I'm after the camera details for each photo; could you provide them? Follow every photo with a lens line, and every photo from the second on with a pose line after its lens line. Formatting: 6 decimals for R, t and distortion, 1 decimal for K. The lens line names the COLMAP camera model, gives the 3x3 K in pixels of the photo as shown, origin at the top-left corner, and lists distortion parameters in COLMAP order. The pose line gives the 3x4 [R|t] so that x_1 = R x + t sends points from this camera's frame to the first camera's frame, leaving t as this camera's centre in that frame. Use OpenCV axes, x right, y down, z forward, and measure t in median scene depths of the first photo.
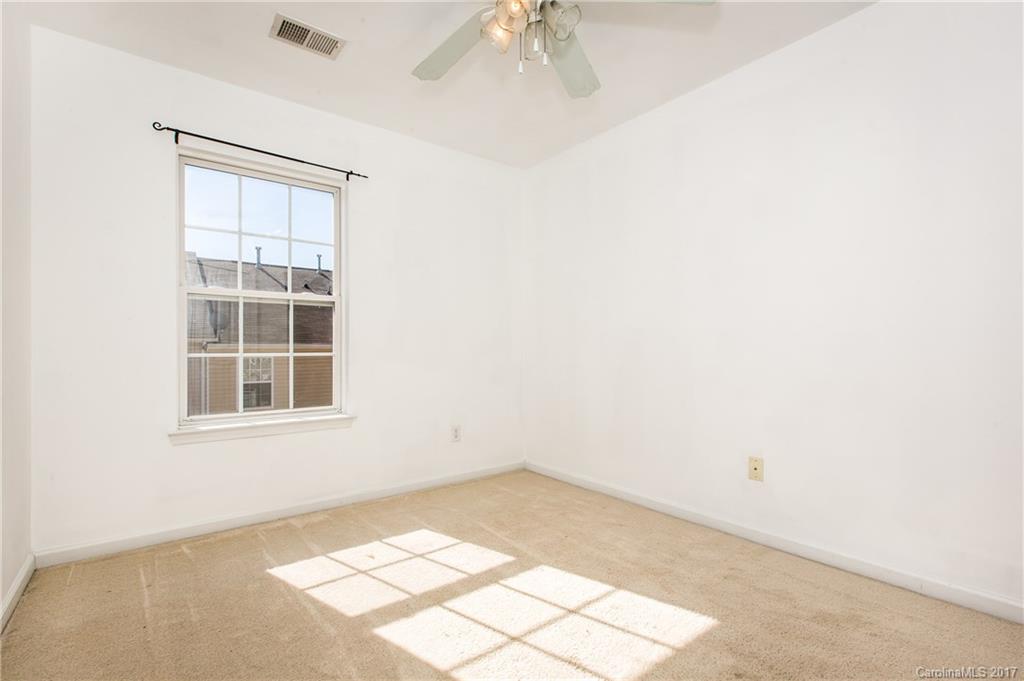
lens RADIAL K [[471.3, 0, 512.7], [0, 471.3, 351.2], [0, 0, 1]] dist [0.000149, 0.000234]
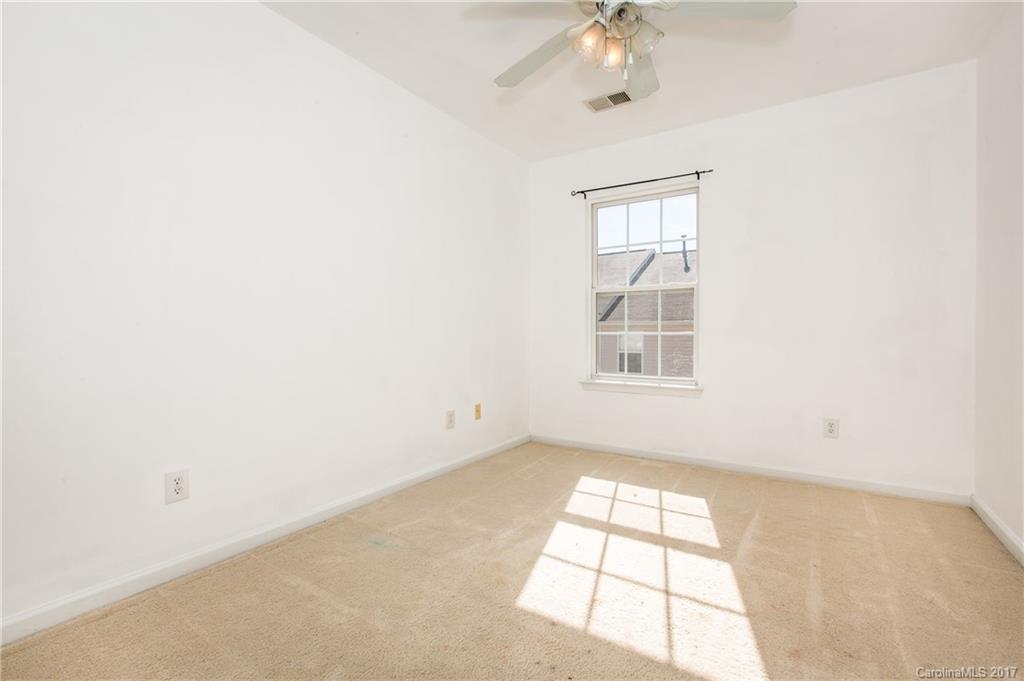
lens RADIAL K [[463.3, 0, 511.9], [0, 463.3, 332.6], [0, 0, 1]] dist [0.000254, 0.000223]
pose [[0.315404, 0.007059, -0.948931, 0.691645], [-0.000712, 0.999974, 0.007202, -0.003182], [0.948957, -0.001596, 0.315400, 0.275696]]
